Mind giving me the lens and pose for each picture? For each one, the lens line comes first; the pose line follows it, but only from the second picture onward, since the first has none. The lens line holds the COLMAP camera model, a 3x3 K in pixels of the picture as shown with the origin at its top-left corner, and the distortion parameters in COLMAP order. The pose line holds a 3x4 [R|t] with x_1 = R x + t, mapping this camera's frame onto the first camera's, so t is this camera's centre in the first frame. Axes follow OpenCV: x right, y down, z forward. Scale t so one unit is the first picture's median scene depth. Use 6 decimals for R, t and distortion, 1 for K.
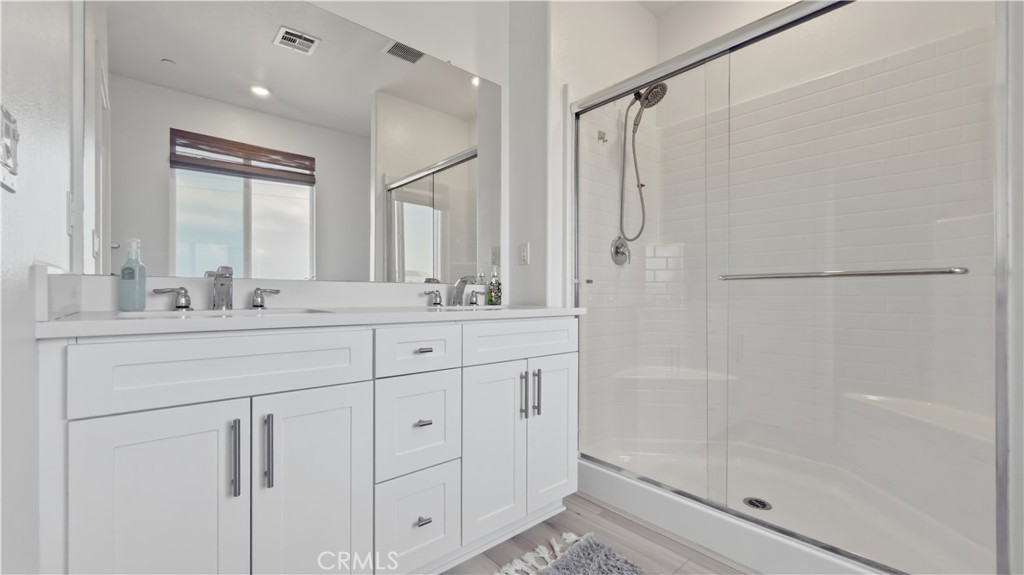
lens RADIAL K [[414.8, 0, 514.8], [0, 414.8, 289.7], [0, 0, 1]] dist [0.000541, -0.000006]
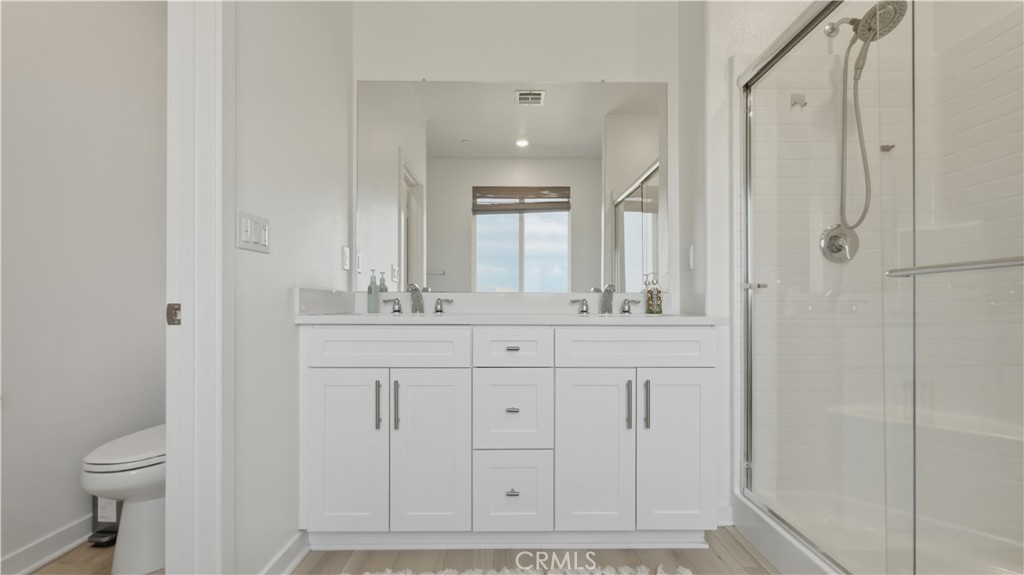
lens RADIAL K [[418.4, 0, 515.6], [0, 418.4, 297.5], [0, 0, 1]] dist [-0.002238, -0.000131]
pose [[0.756561, -0.016716, -0.653710, 0.312347], [0.008944, 0.999844, -0.015216, 0.010045], [0.653862, 0.005665, 0.756593, 0.053920]]
